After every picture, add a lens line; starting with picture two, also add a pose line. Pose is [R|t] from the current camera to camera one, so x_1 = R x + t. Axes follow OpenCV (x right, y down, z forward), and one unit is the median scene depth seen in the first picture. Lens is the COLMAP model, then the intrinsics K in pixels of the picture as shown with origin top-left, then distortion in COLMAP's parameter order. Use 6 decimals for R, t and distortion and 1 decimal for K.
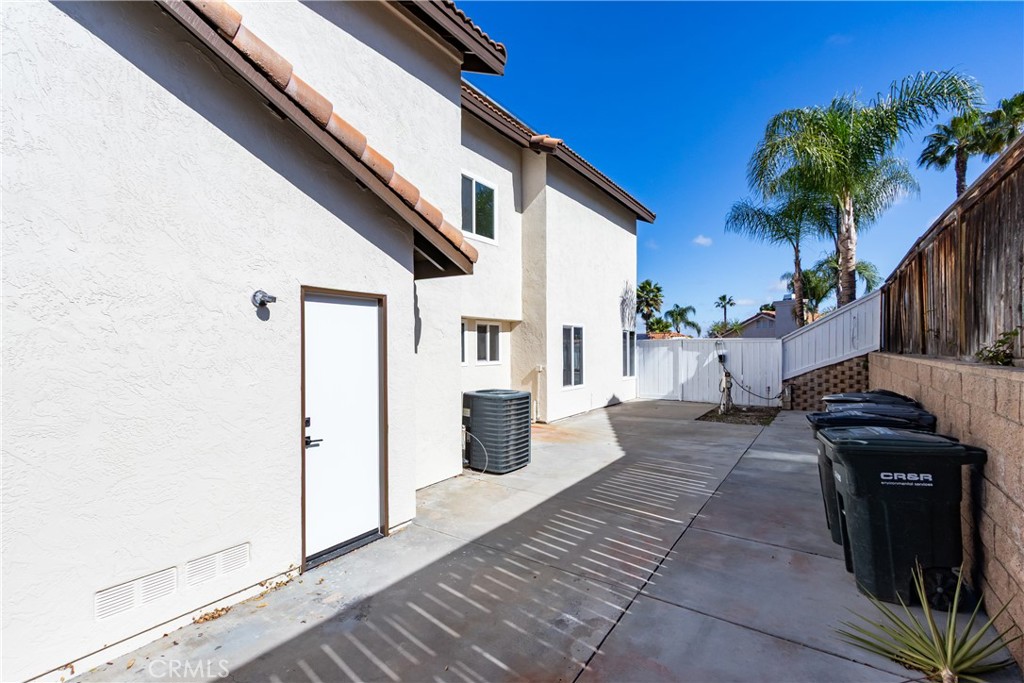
lens RADIAL K [[465.9, 0, 506.4], [0, 465.9, 344.0], [0, 0, 1]] dist [0.006440, -0.001485]
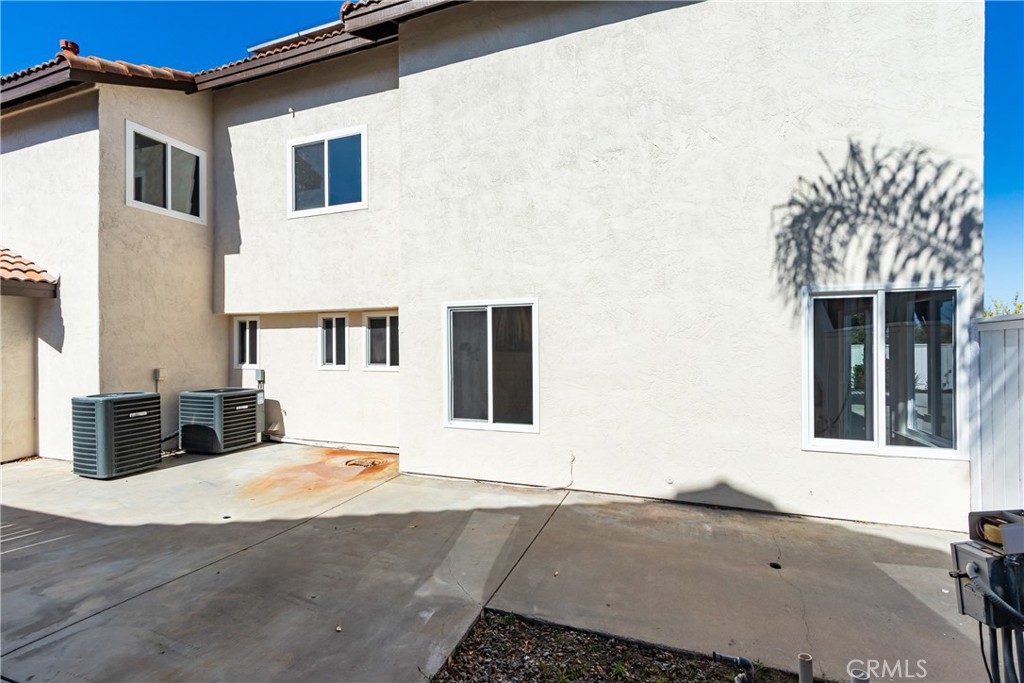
lens RADIAL K [[465.9, 0, 509.3], [0, 465.9, 344.6], [0, 0, 1]] dist [0.006440, -0.001485]
pose [[0.234710, -0.000832, -0.972065, 0.783115], [0.011147, 0.999936, 0.001835, 0.004831], [0.972002, -0.011266, 0.234704, 1.101083]]
